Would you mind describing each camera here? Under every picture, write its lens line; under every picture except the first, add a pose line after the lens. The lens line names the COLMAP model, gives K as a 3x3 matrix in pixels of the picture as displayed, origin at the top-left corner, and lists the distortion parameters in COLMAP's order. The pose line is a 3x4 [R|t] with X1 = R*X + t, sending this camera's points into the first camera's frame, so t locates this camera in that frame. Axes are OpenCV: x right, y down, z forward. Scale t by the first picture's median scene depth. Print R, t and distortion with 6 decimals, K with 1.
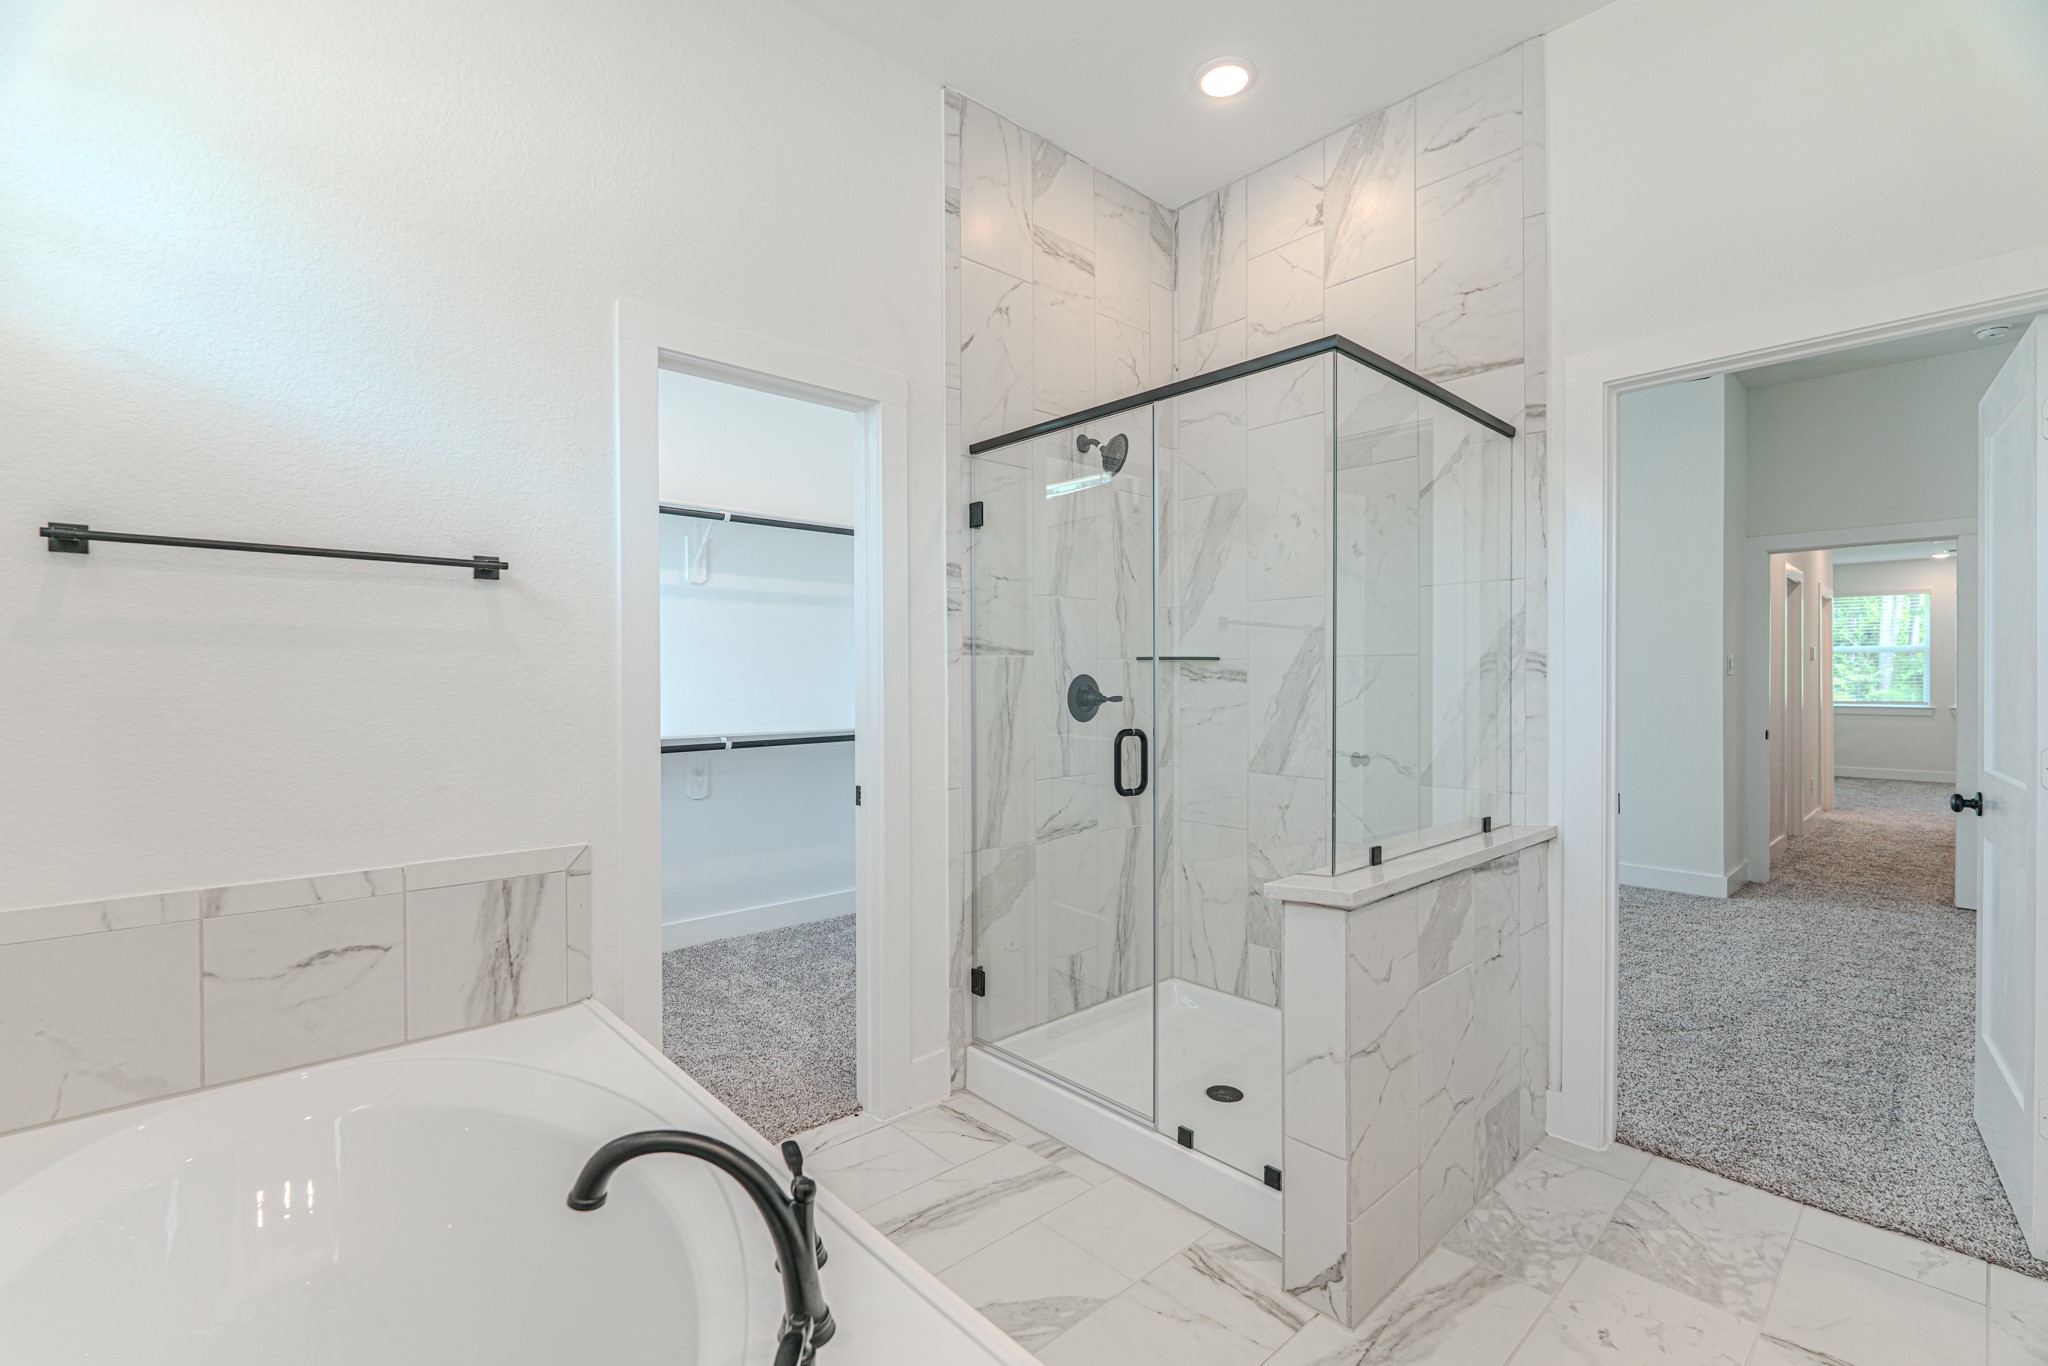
lens RADIAL K [[893.7, 0, 1030.0], [0, 893.7, 694.9], [0, 0, 1]] dist [-0.004503, 0.000170]
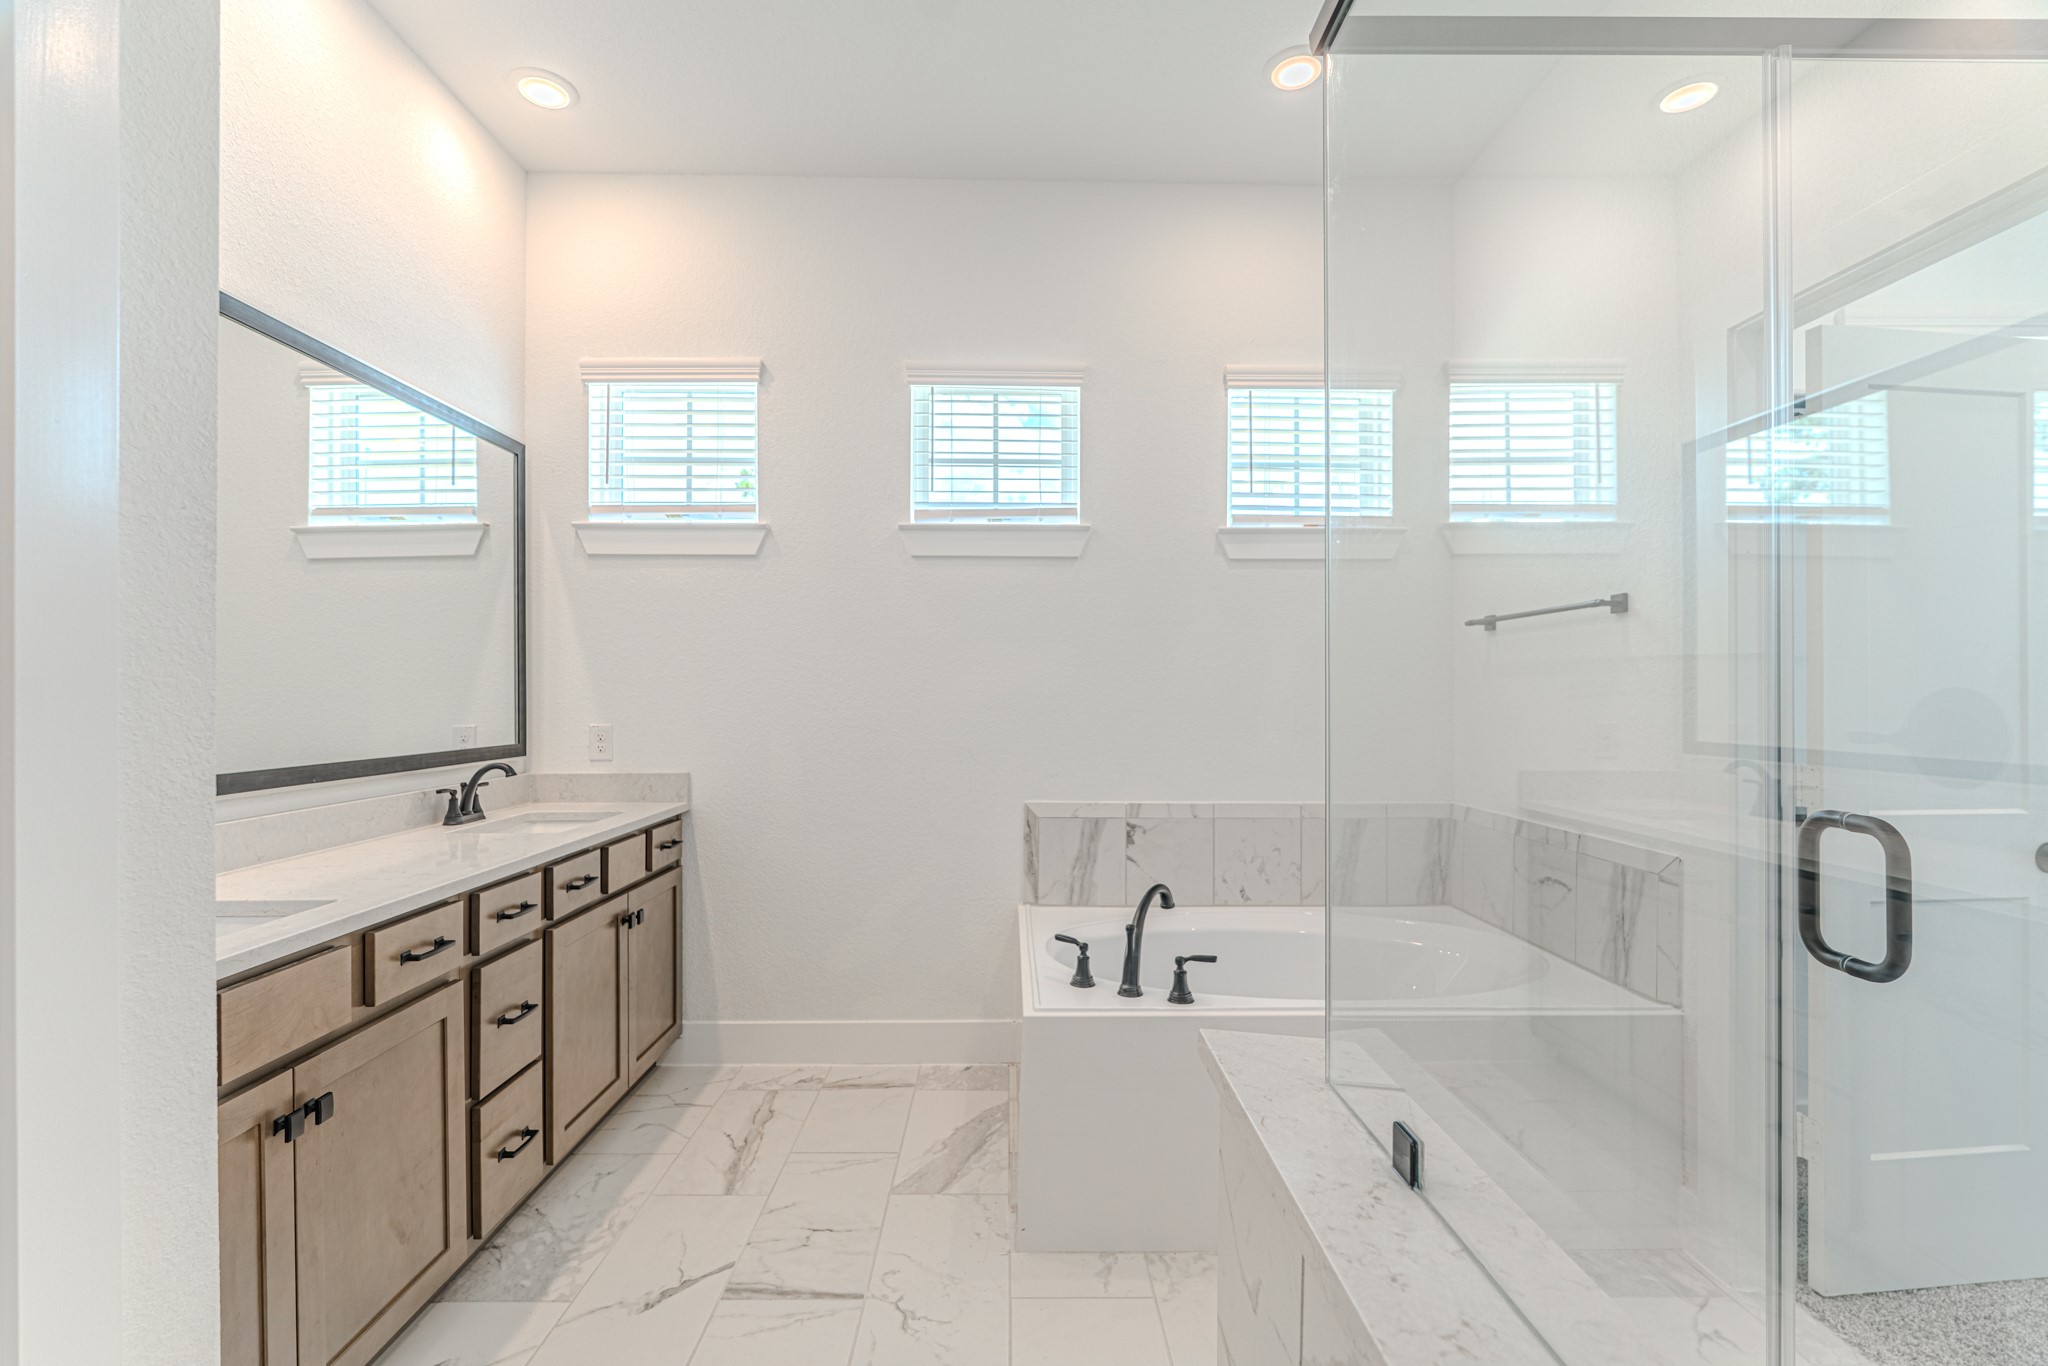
lens RADIAL K [[901.3, 0, 1009.1], [0, 901.3, 706.4], [0, 0, 1]] dist [-0.005251, 0.000136]
pose [[-0.674504, 0.008241, -0.738225, 0.830790], [-0.012292, 0.999674, 0.022391, -0.019948], [0.738168, 0.024177, -0.674183, 1.191678]]
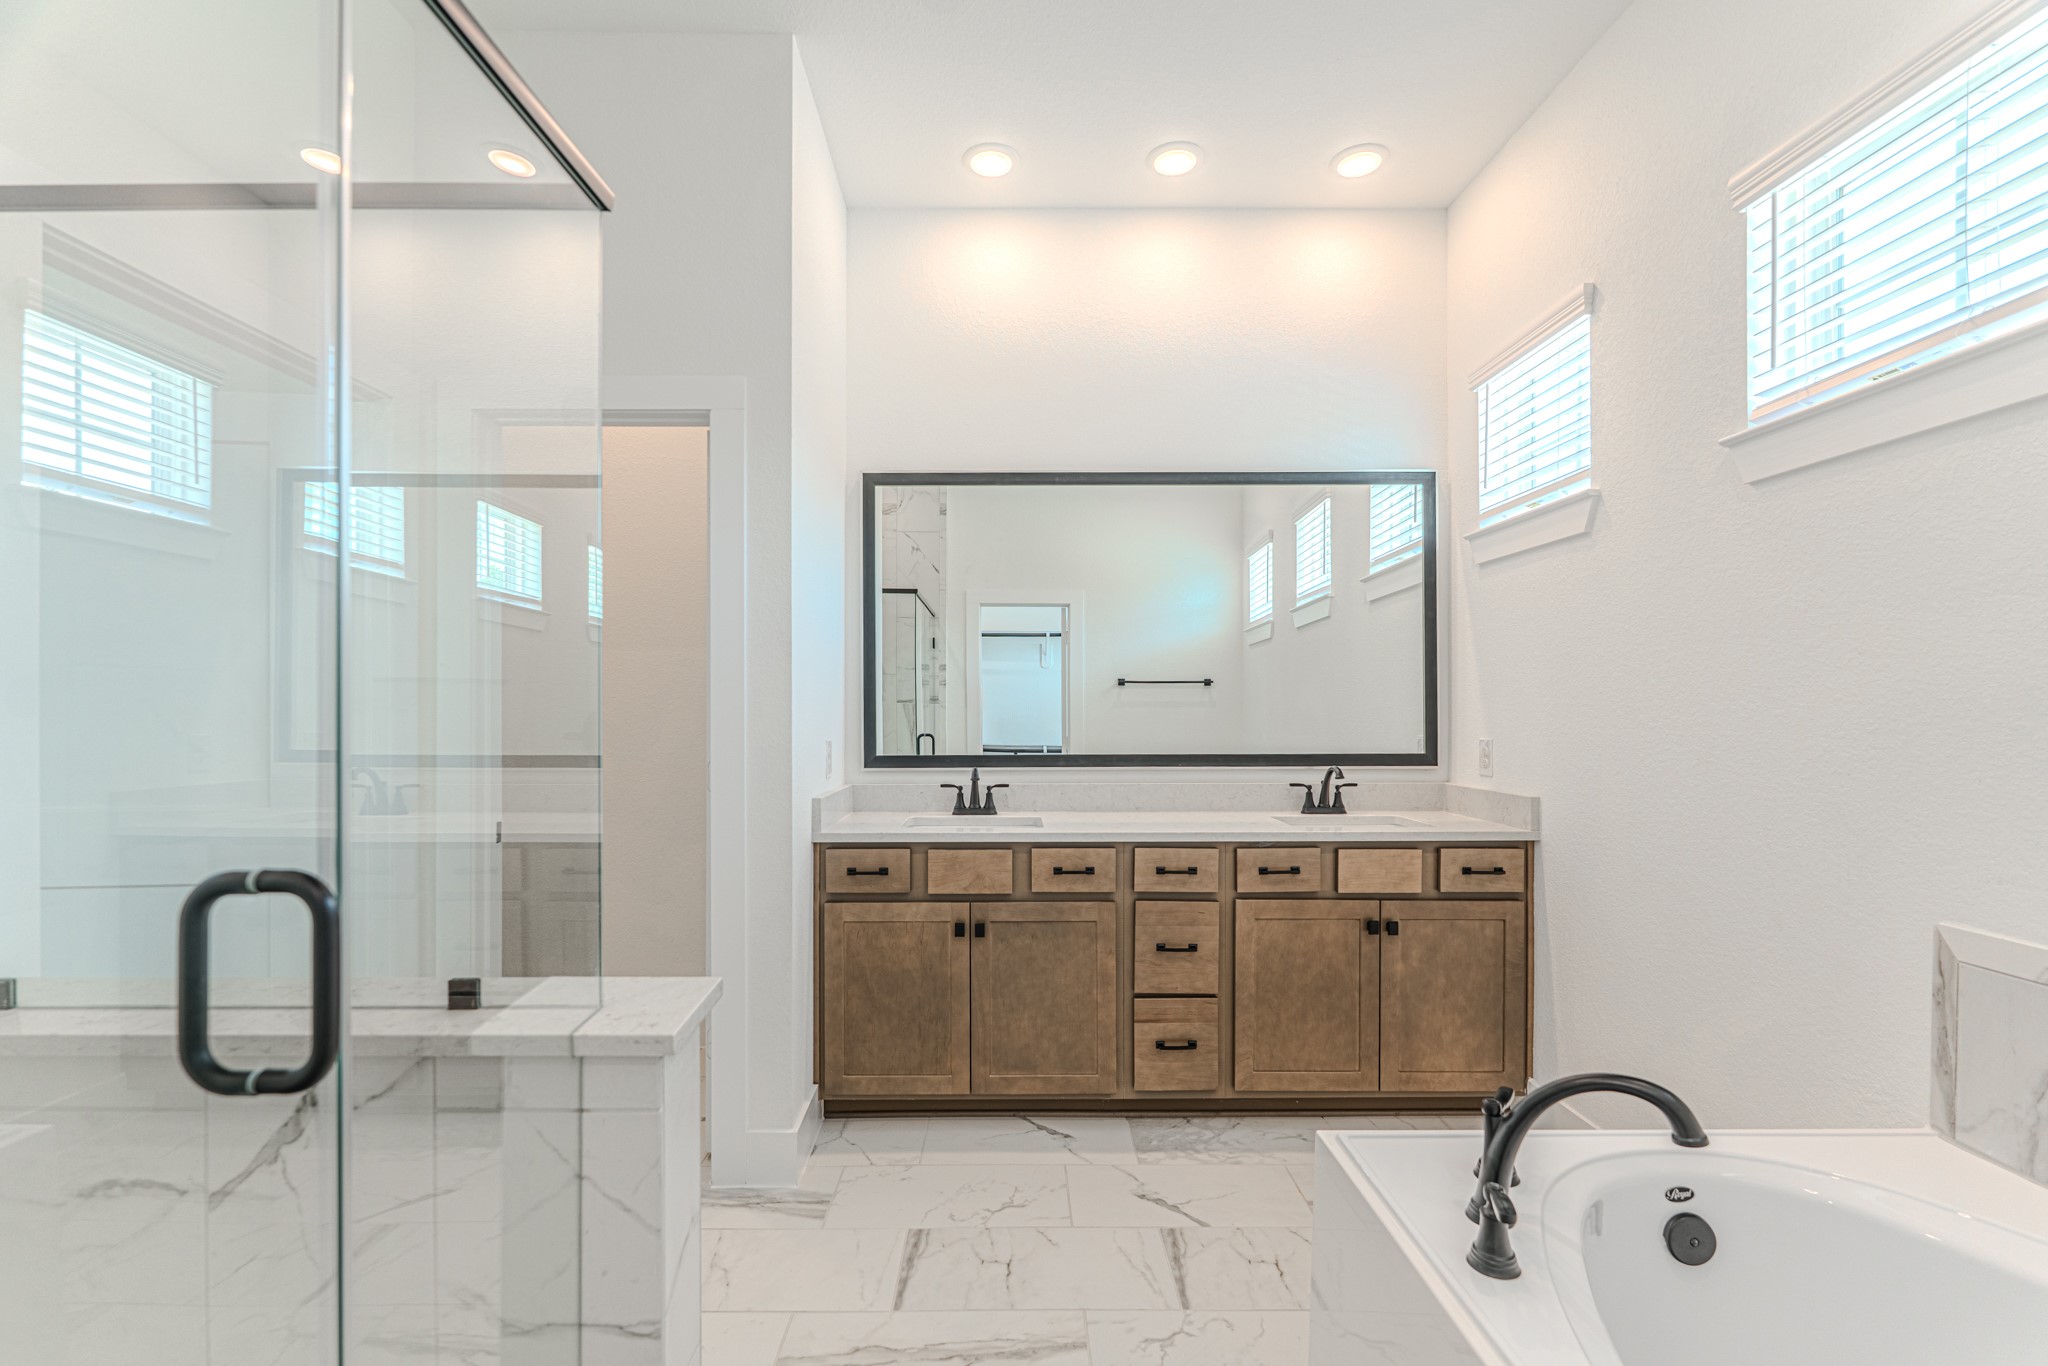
lens RADIAL K [[914.9, 0, 1016.0], [0, 914.9, 717.4], [0, 0, 1]] dist [0.000392, 0.000065]
pose [[-0.735430, -0.011057, 0.677510, -0.357208], [0.005333, 0.999741, 0.022105, -0.017707], [-0.677580, 0.019870, -0.735181, 1.275400]]
